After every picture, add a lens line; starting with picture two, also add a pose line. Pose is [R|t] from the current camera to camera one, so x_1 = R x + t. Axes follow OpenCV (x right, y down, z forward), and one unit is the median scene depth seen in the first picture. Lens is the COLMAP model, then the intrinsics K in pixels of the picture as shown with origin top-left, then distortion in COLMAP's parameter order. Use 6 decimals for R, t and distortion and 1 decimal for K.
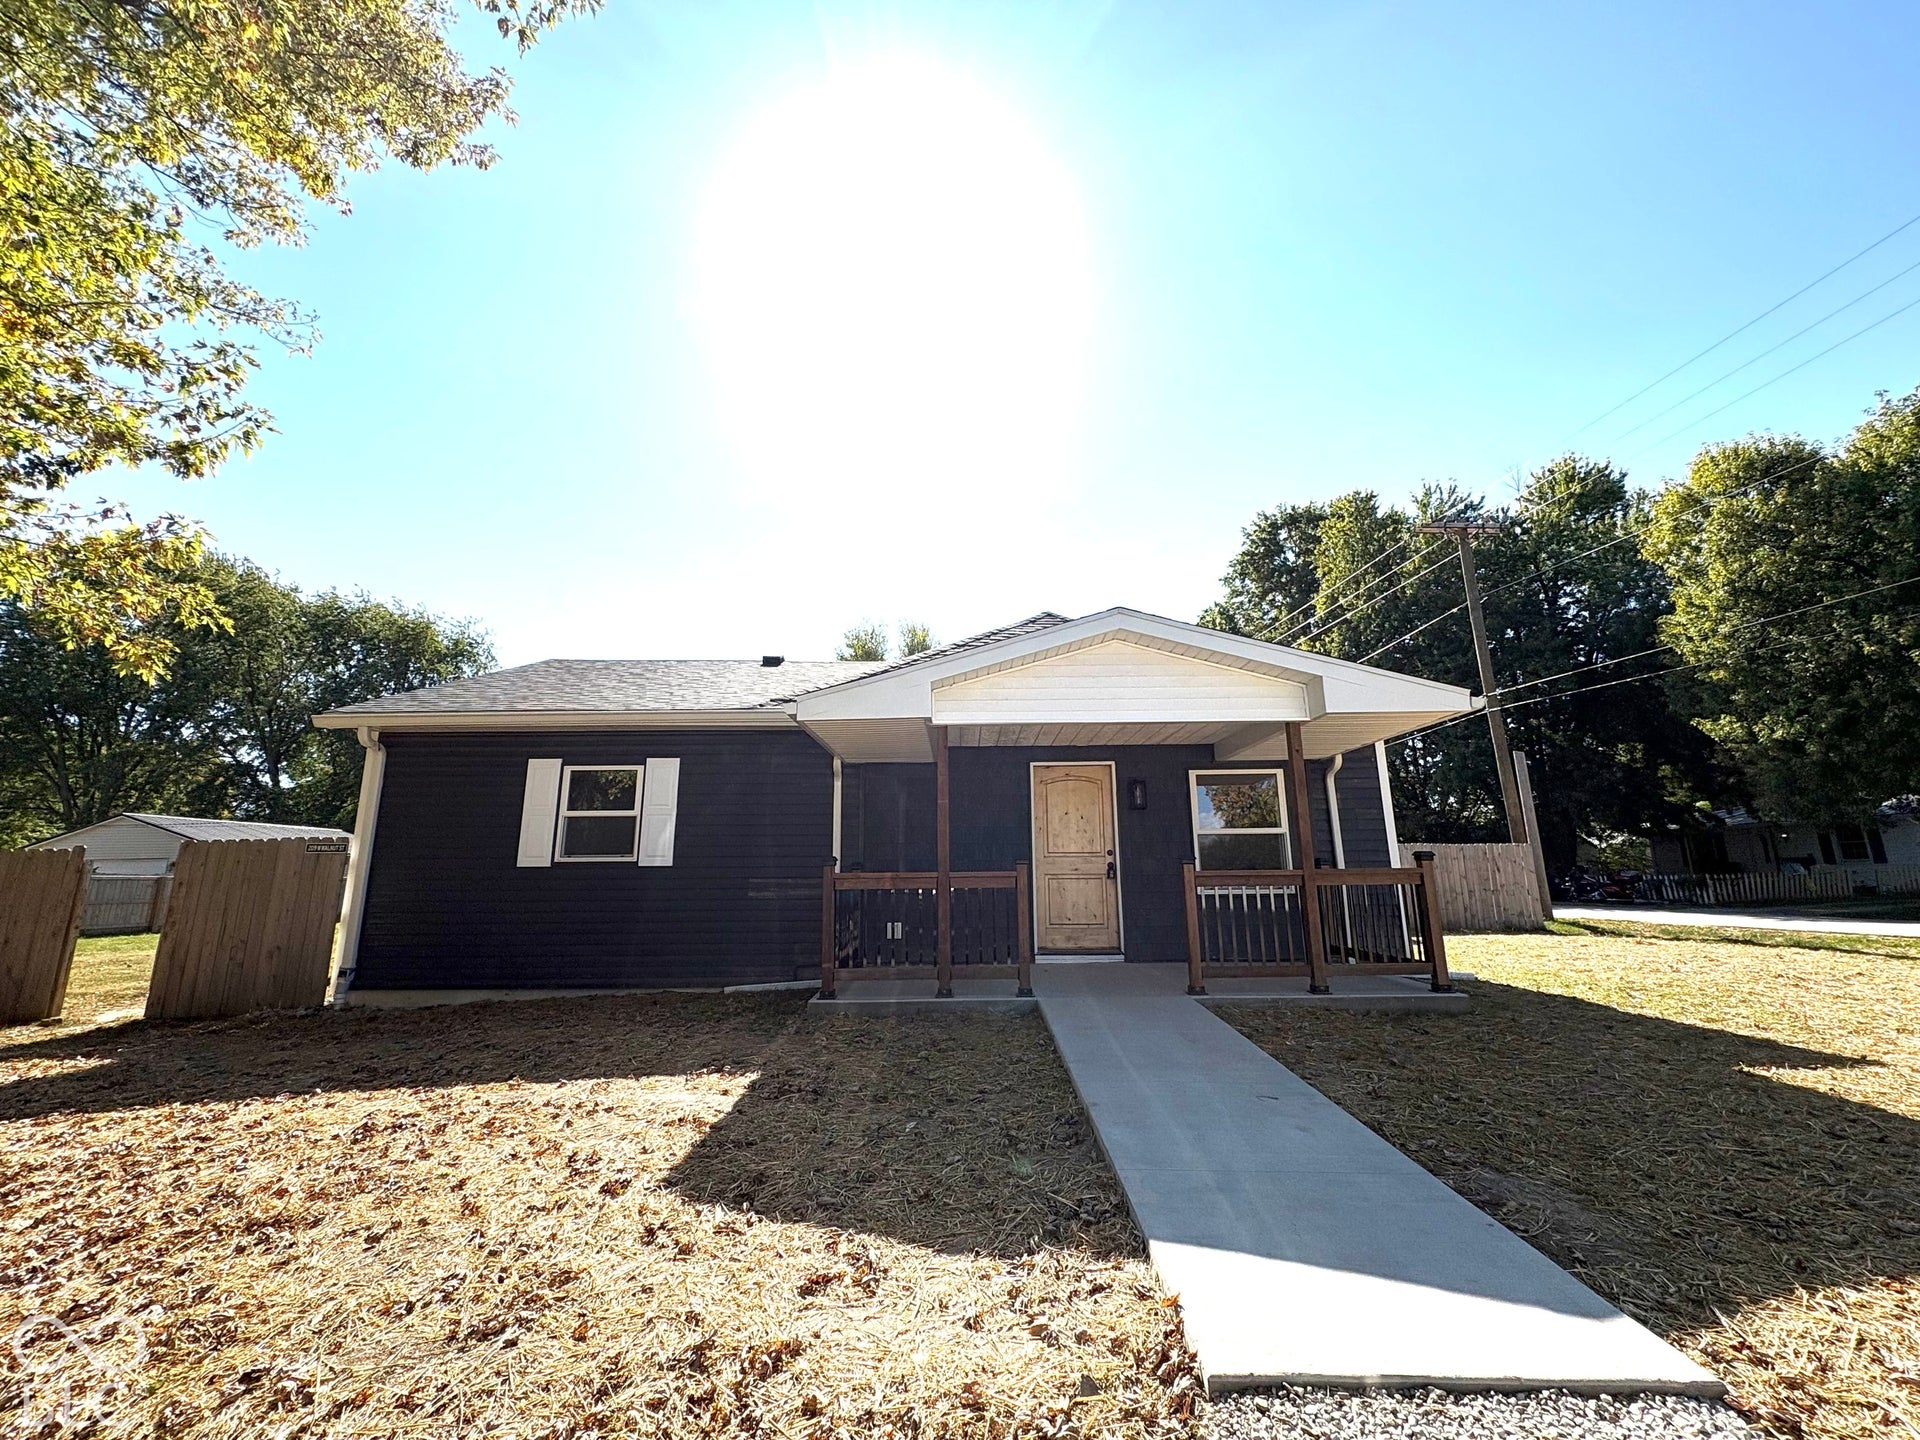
lens RADIAL K [[764.9, 0, 964.1], [0, 764.9, 722.5], [0, 0, 1]] dist [-0.001089, 0.001002]
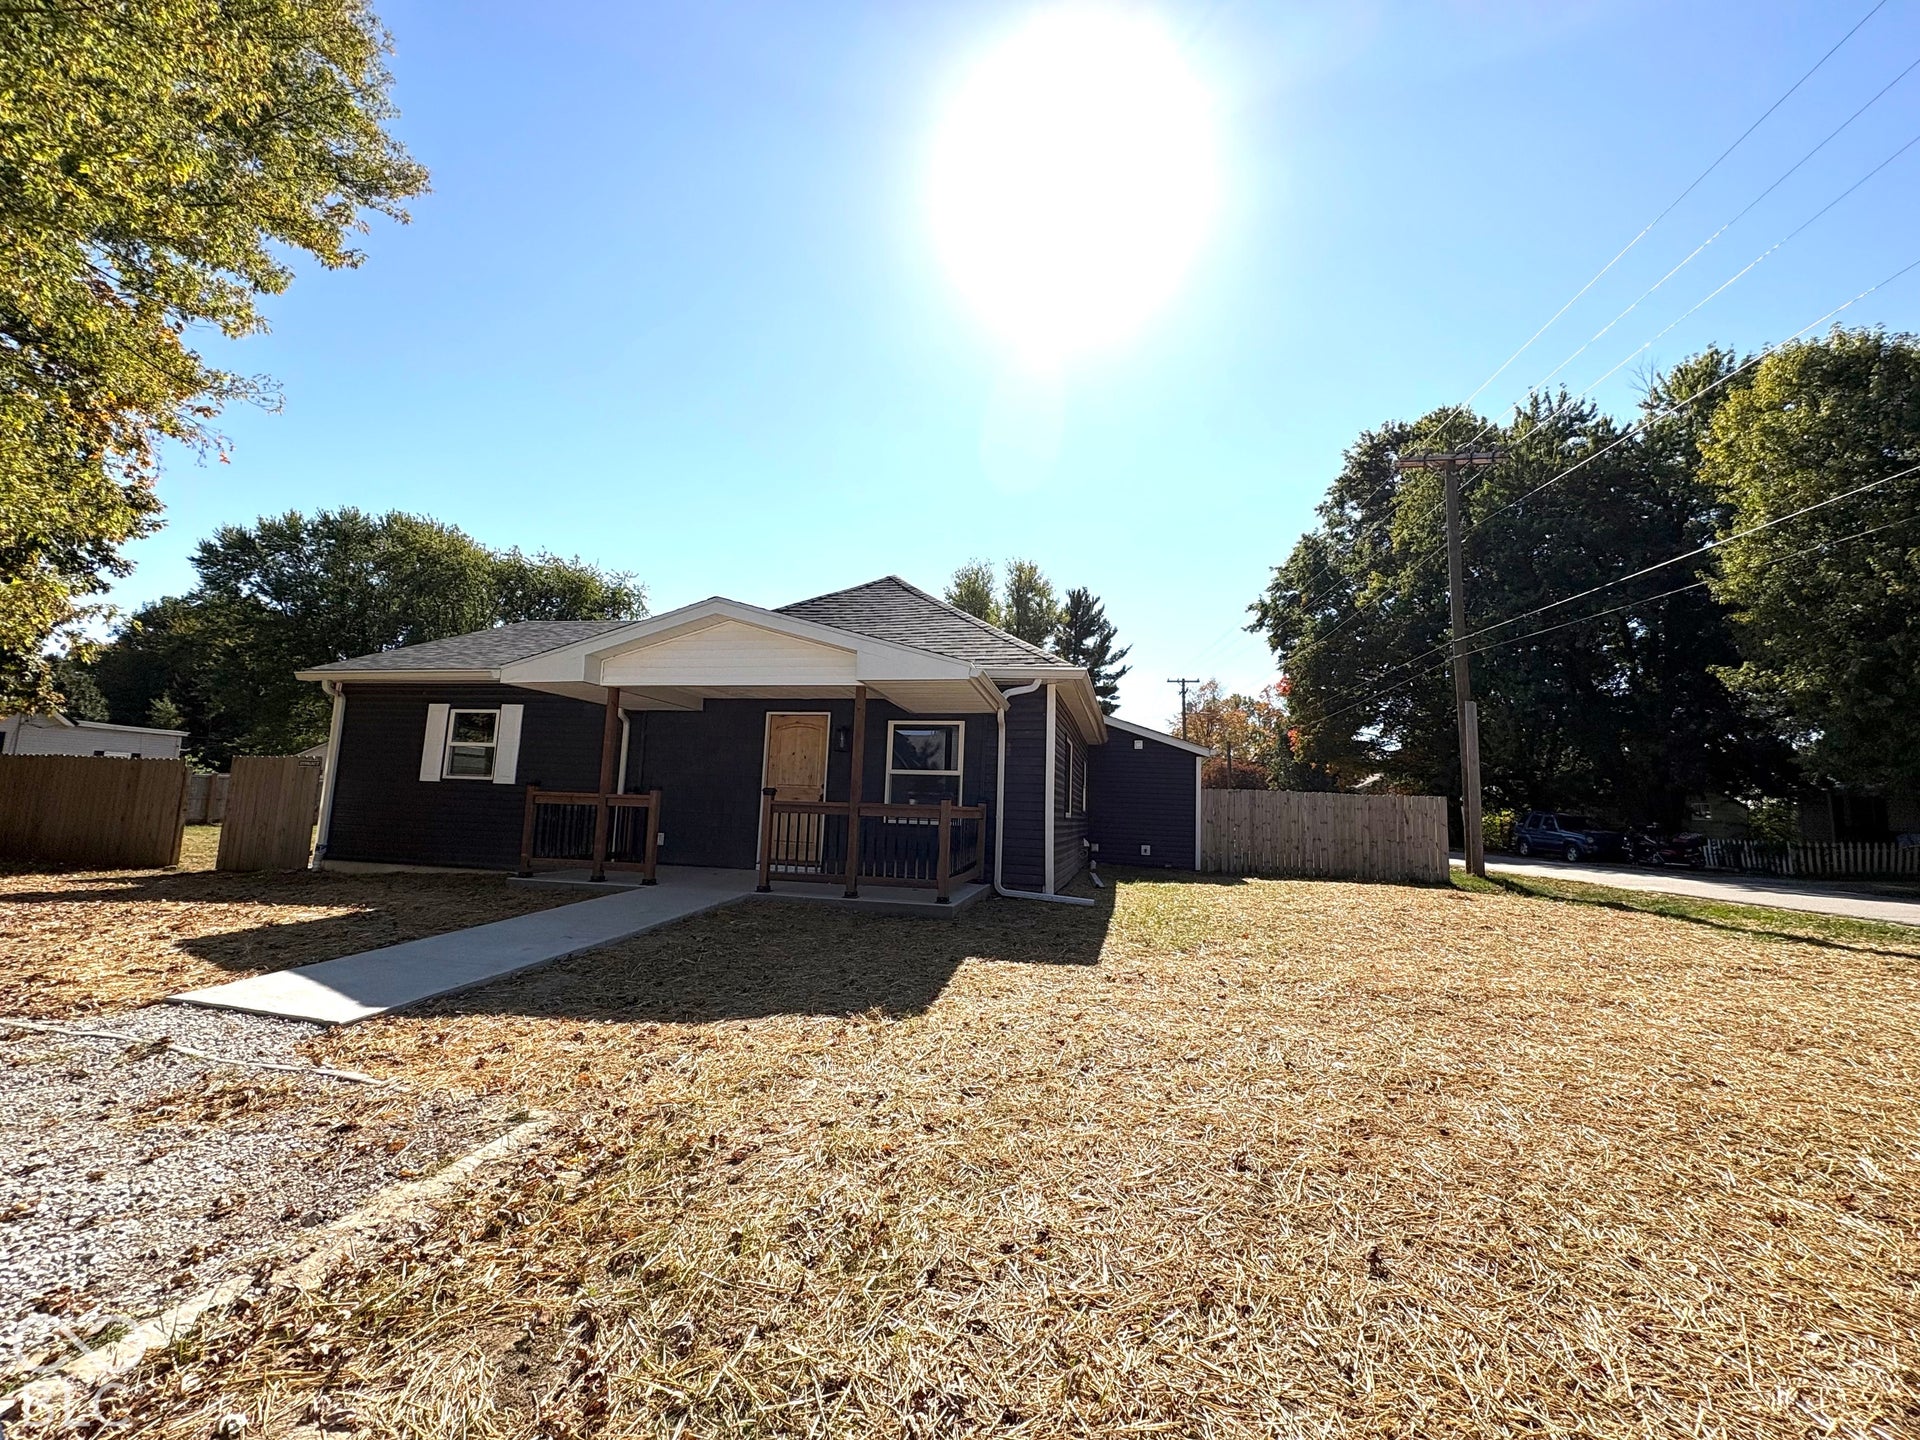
lens RADIAL K [[764.9, 0, 962.1], [0, 764.9, 722.5], [0, 0, 1]] dist [-0.001089, 0.001002]
pose [[0.976860, 0.018786, -0.213052, 0.664879], [-0.000393, 0.996291, 0.086048, -0.038100], [0.213878, -0.083973, 0.973244, -0.140700]]
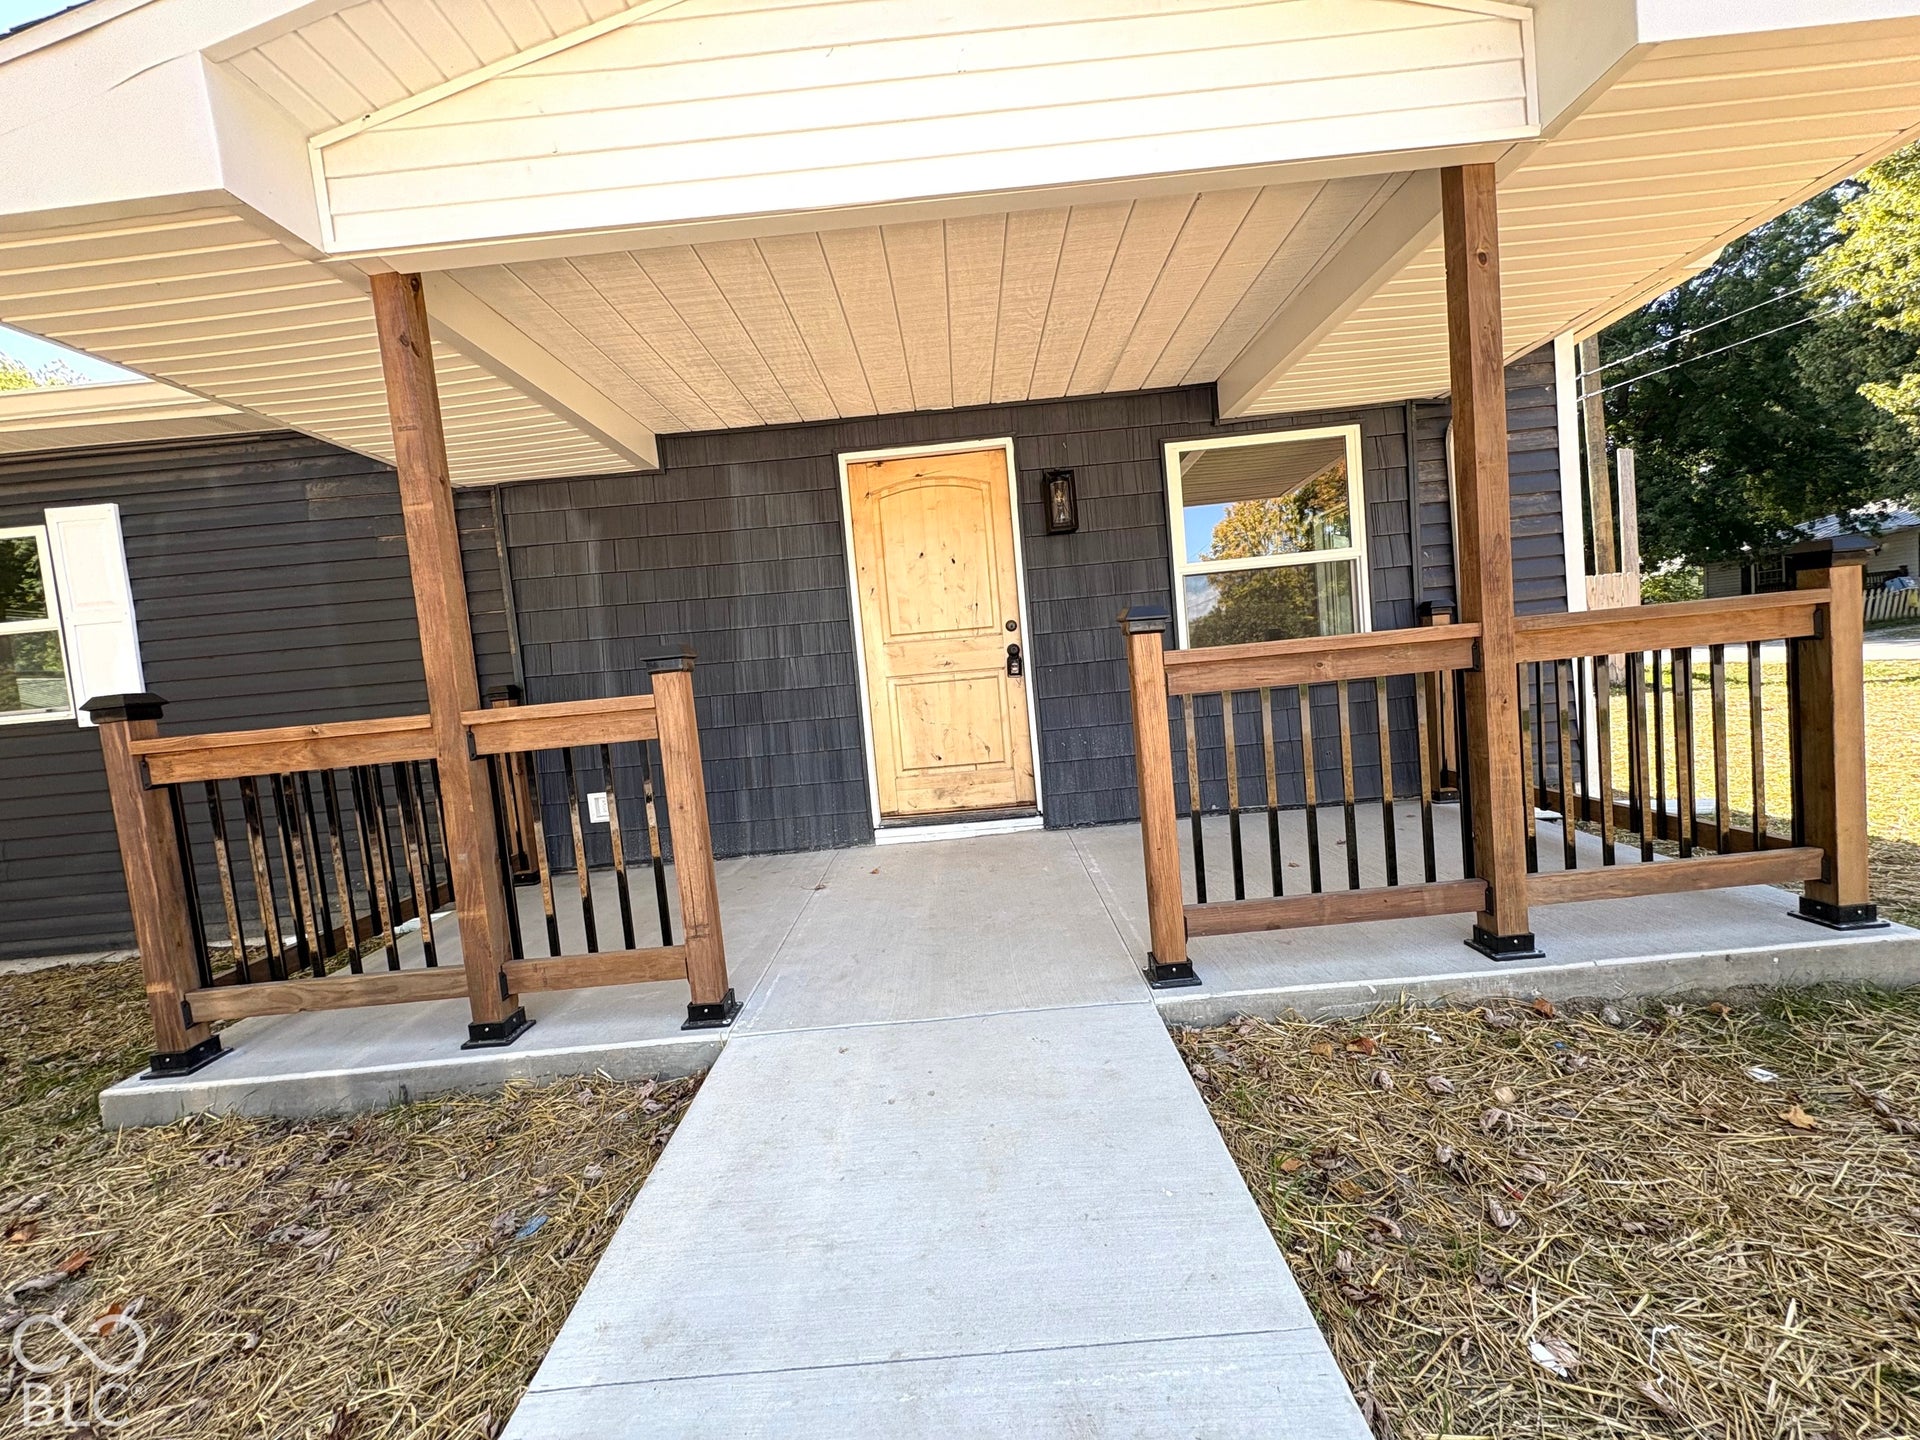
lens RADIAL K [[764.9, 0, 960.2], [0, 764.9, 719.0], [0, 0, 1]] dist [-0.001089, 0.001002]
pose [[0.996831, -0.079099, -0.008459, 0.155273], [0.078542, 0.961746, 0.262443, 0.092825], [-0.012624, -0.262275, 0.964910, 0.490330]]
